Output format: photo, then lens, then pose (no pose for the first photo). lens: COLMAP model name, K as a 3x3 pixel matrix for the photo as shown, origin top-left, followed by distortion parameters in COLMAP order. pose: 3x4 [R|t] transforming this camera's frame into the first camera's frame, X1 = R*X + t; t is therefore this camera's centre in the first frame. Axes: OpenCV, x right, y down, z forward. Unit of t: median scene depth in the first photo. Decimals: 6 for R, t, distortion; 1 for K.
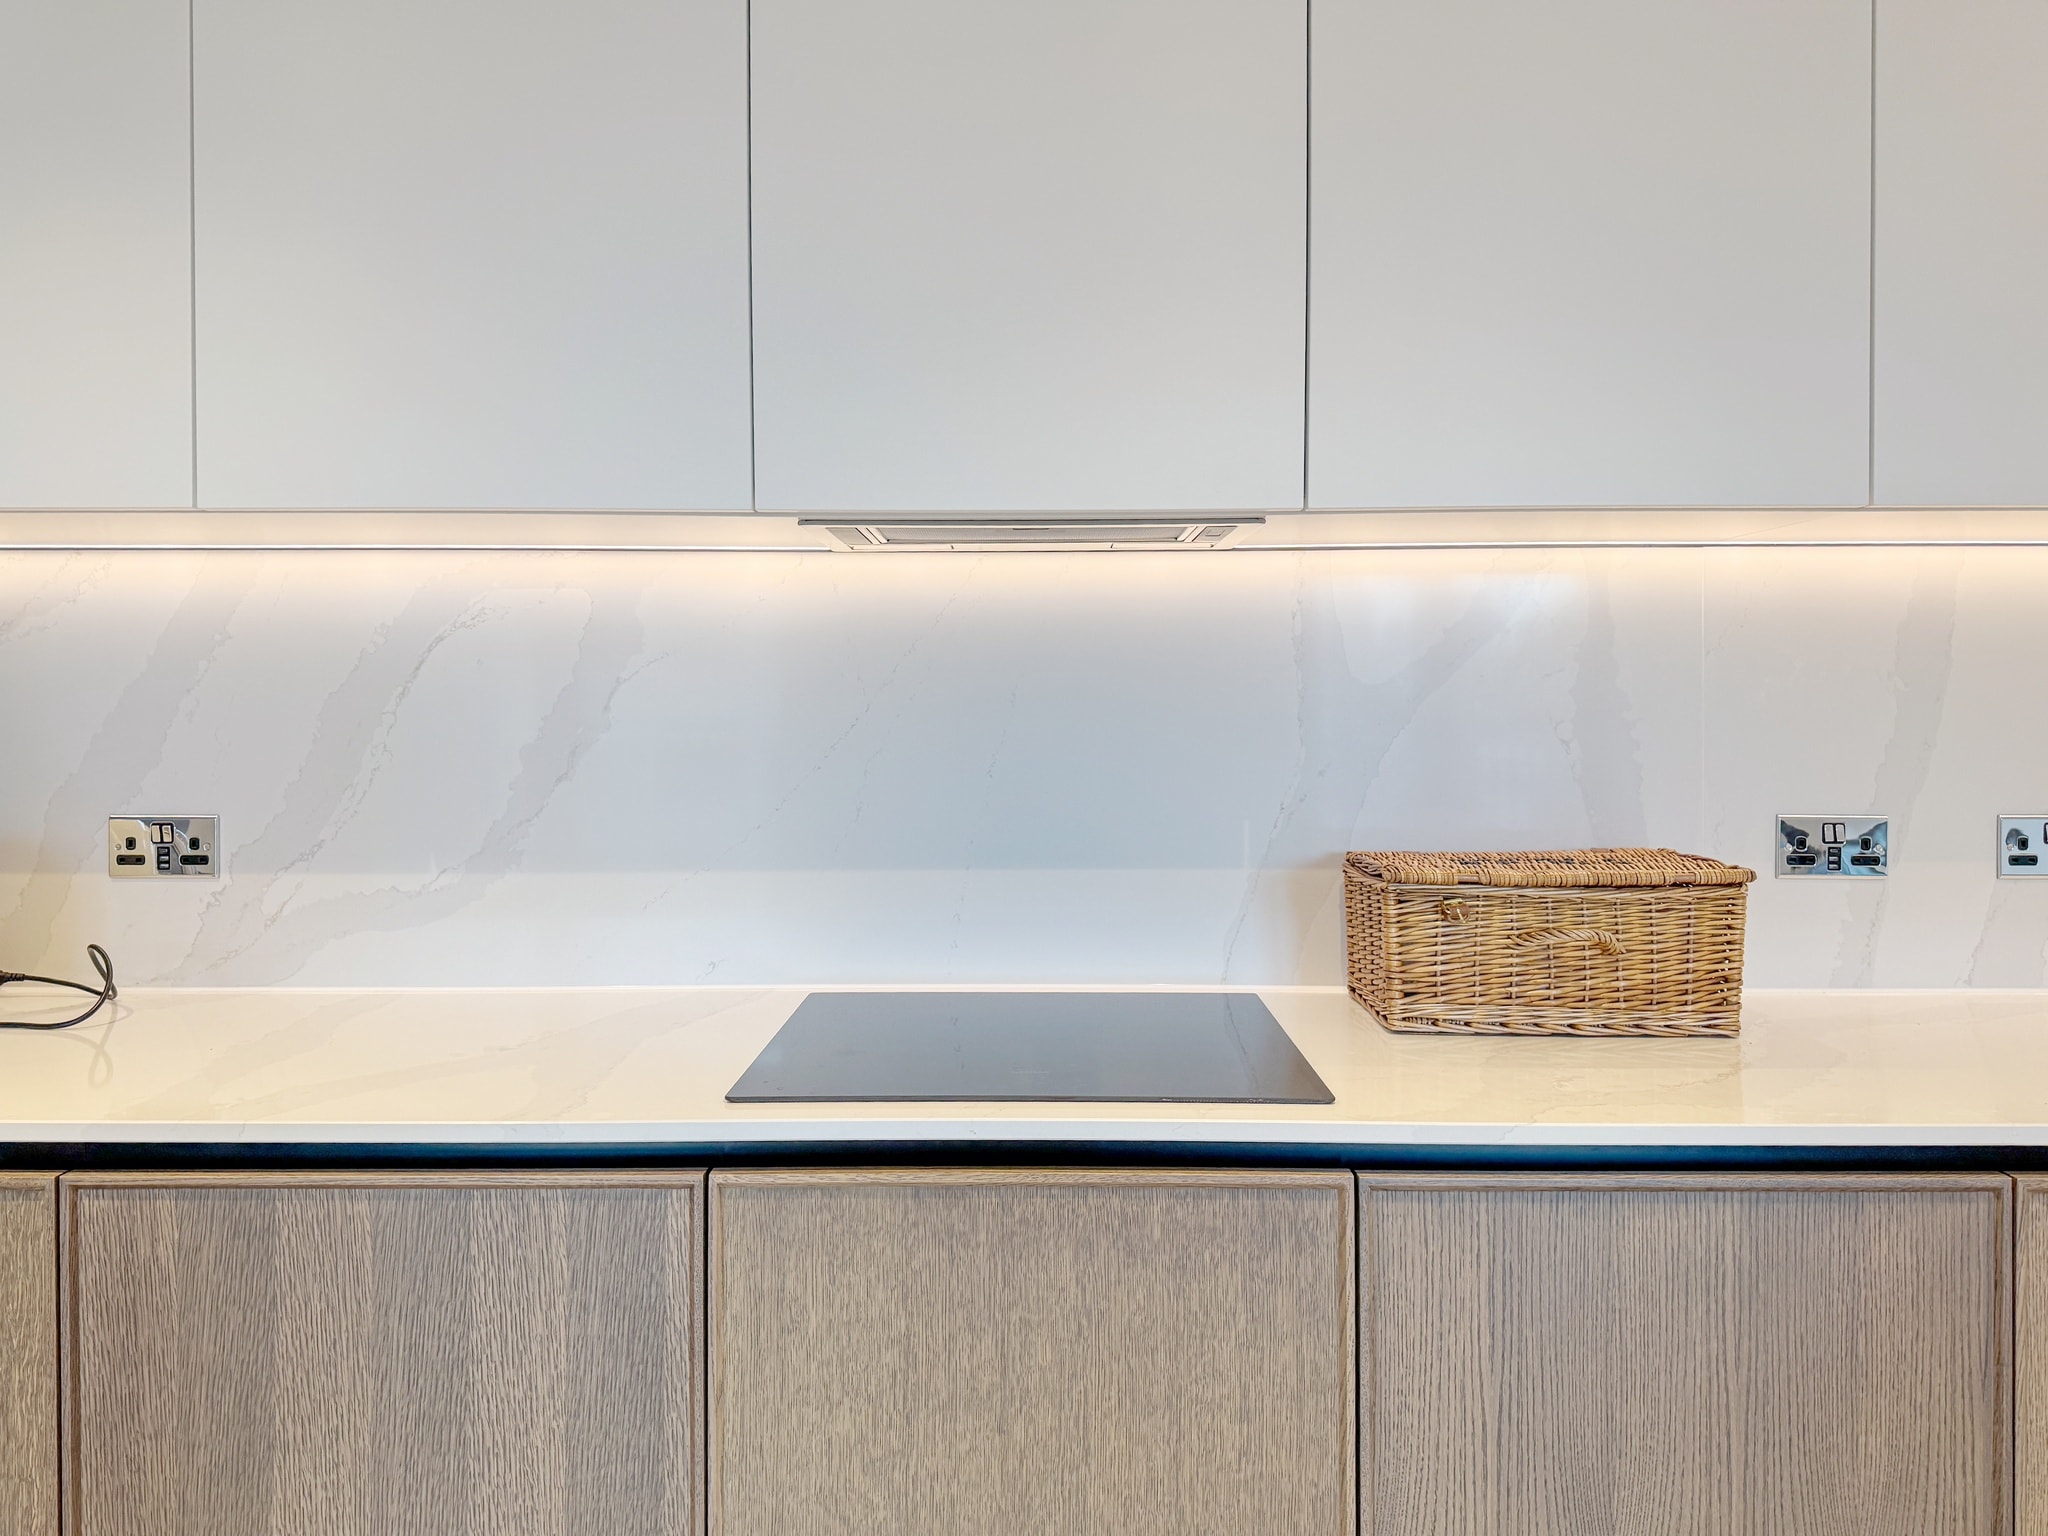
lens RADIAL K [[1457.9, 0, 1054.1], [0, 1457.9, 706.6], [0, 0, 1]] dist [0.041903, -0.048899]
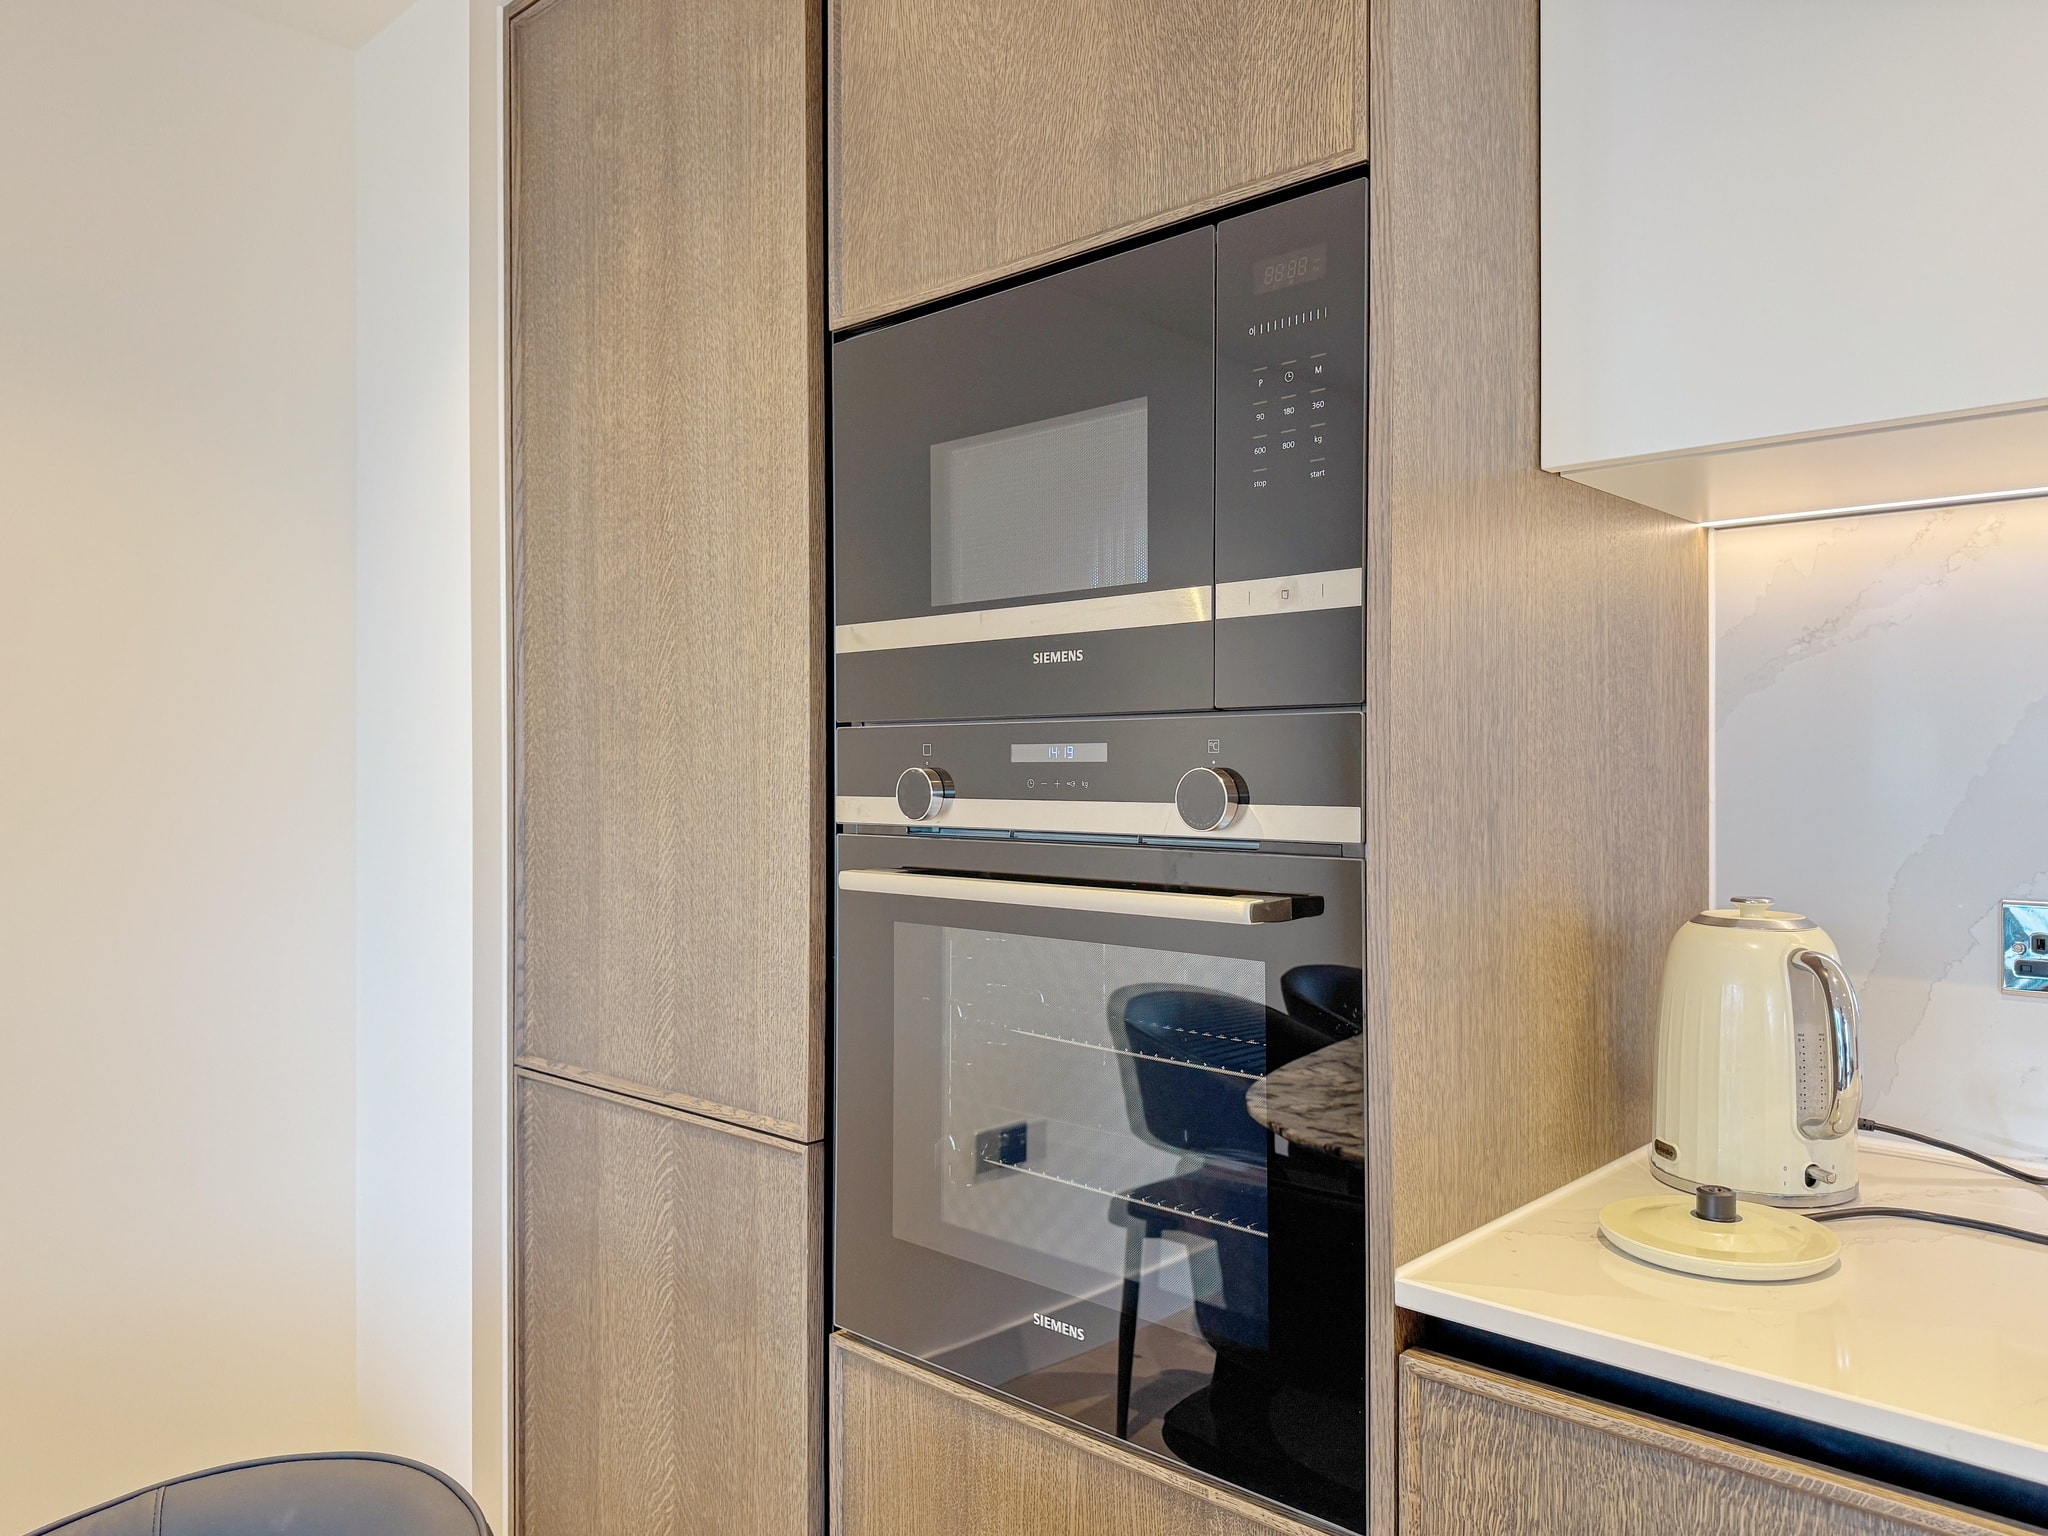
lens RADIAL K [[1471.9, 0, 1032.0], [0, 1471.9, 775.6], [0, 0, 1]] dist [0.132301, -0.267939]
pose [[0.729382, 0.005169, -0.684087, -0.592289], [0.000540, 0.999967, 0.008132, 0.014308], [0.684107, -0.006301, 0.729355, 0.246202]]
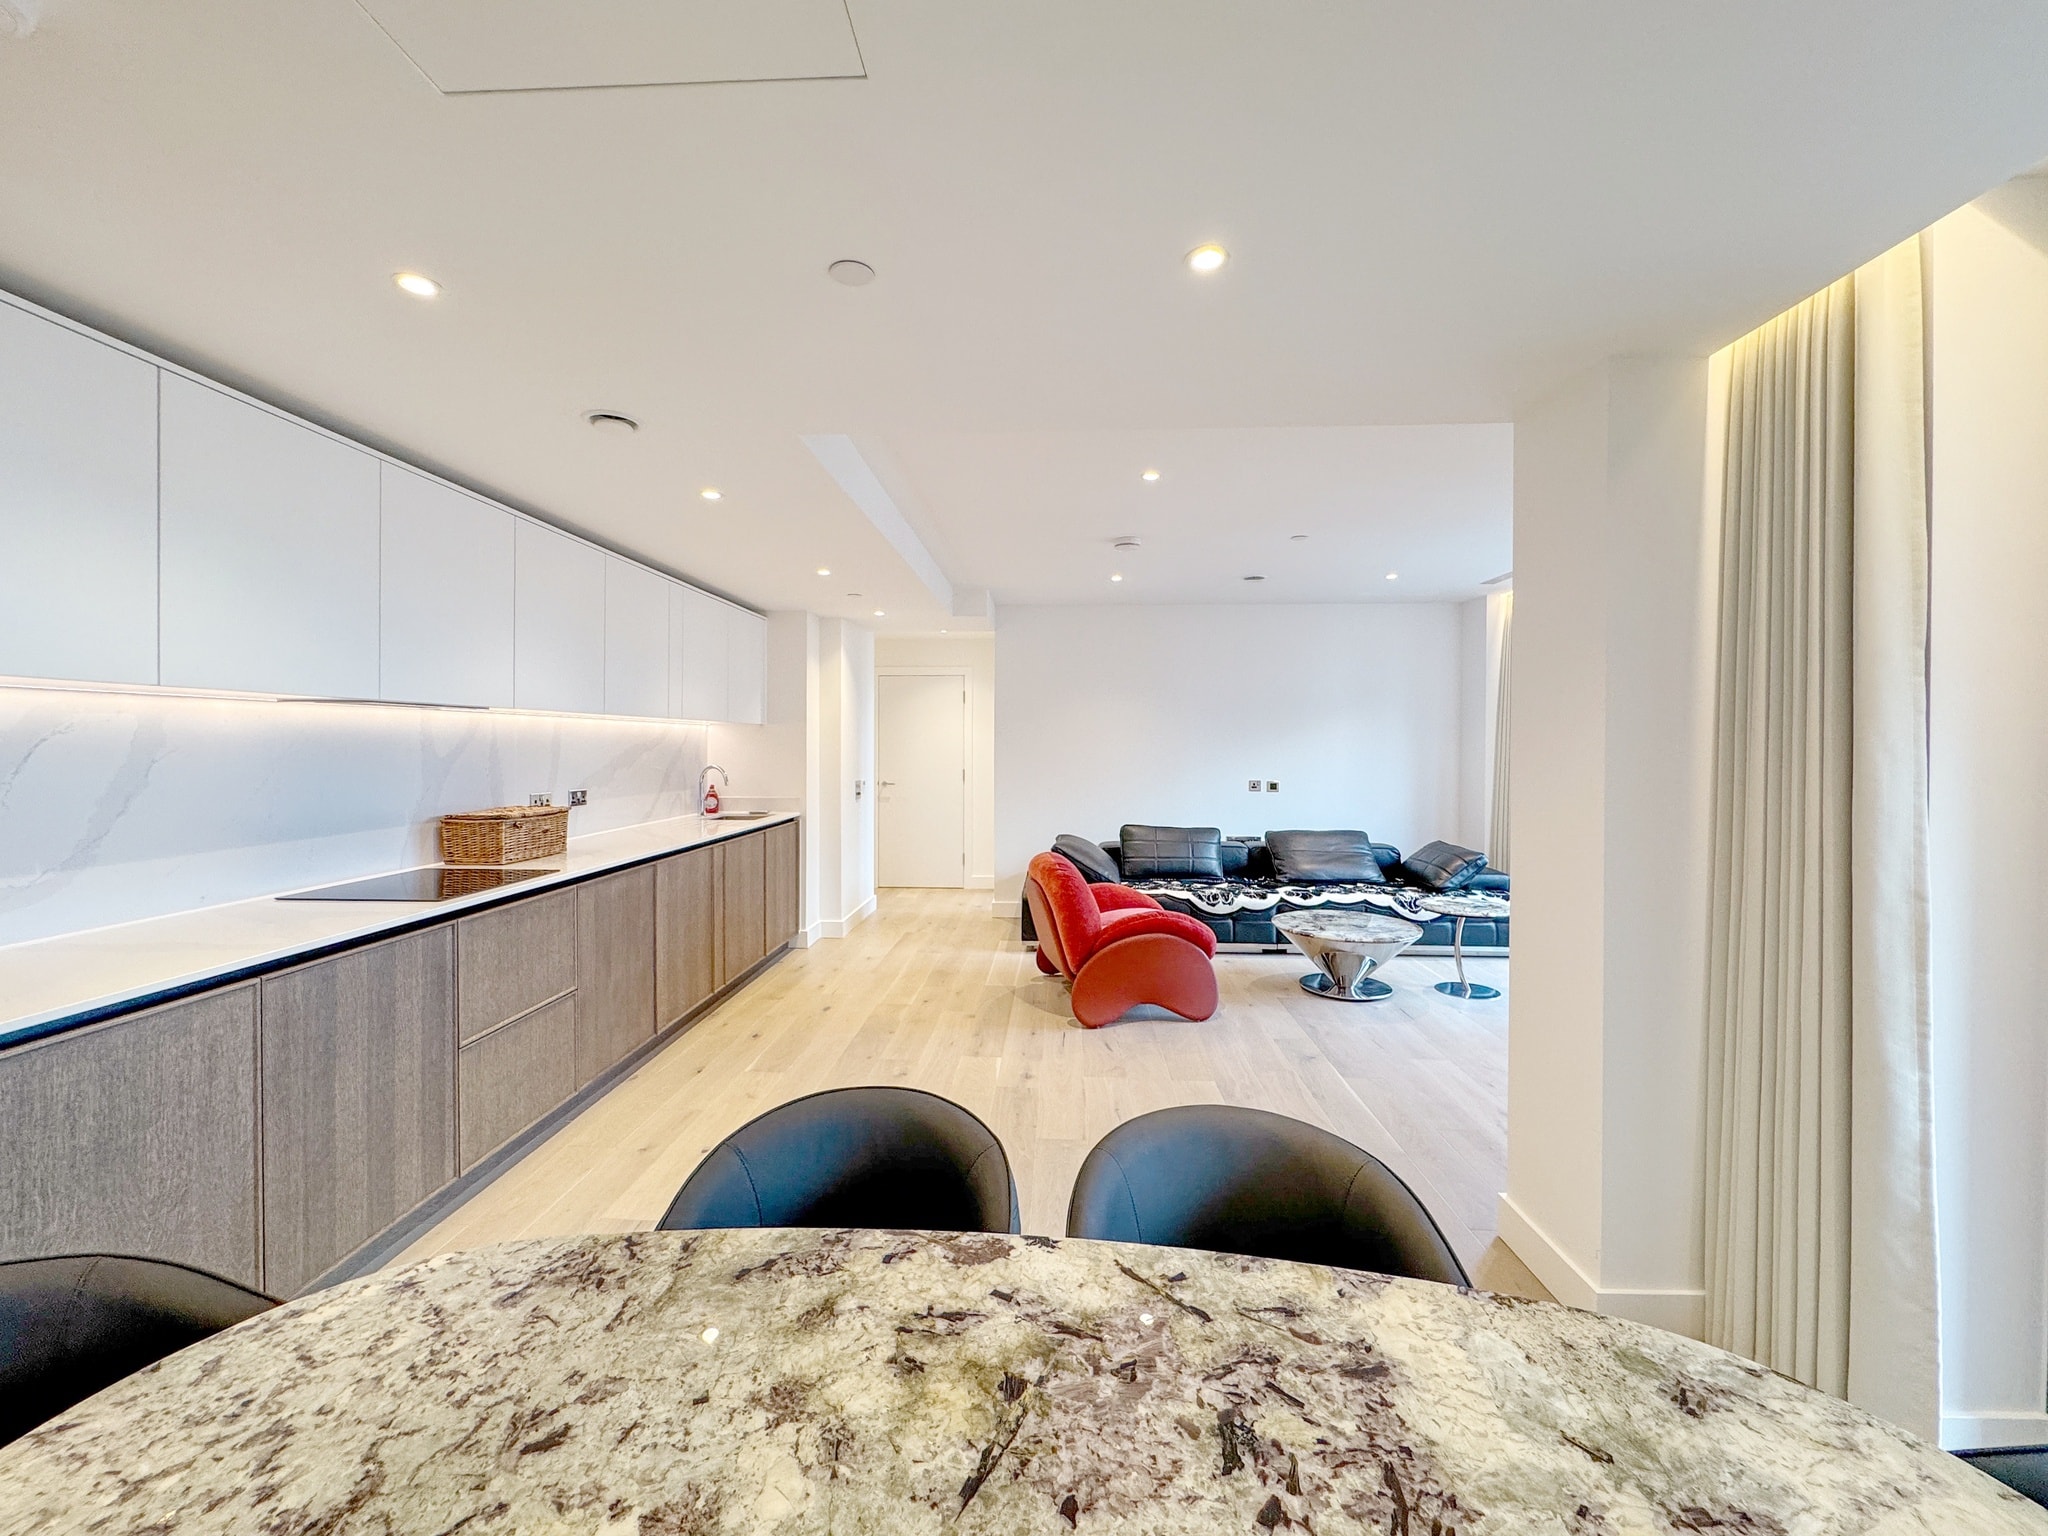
lens RADIAL K [[824.3, 0, 1022.5], [0, 824.3, 751.1], [0, 0, 1]] dist [-0.003004, 0.000161]
pose [[0.042079, -0.008312, 0.999080, -1.598931], [-0.005059, 0.999951, 0.008533, -0.055211], [-0.999101, -0.005414, 0.042035, -0.242308]]
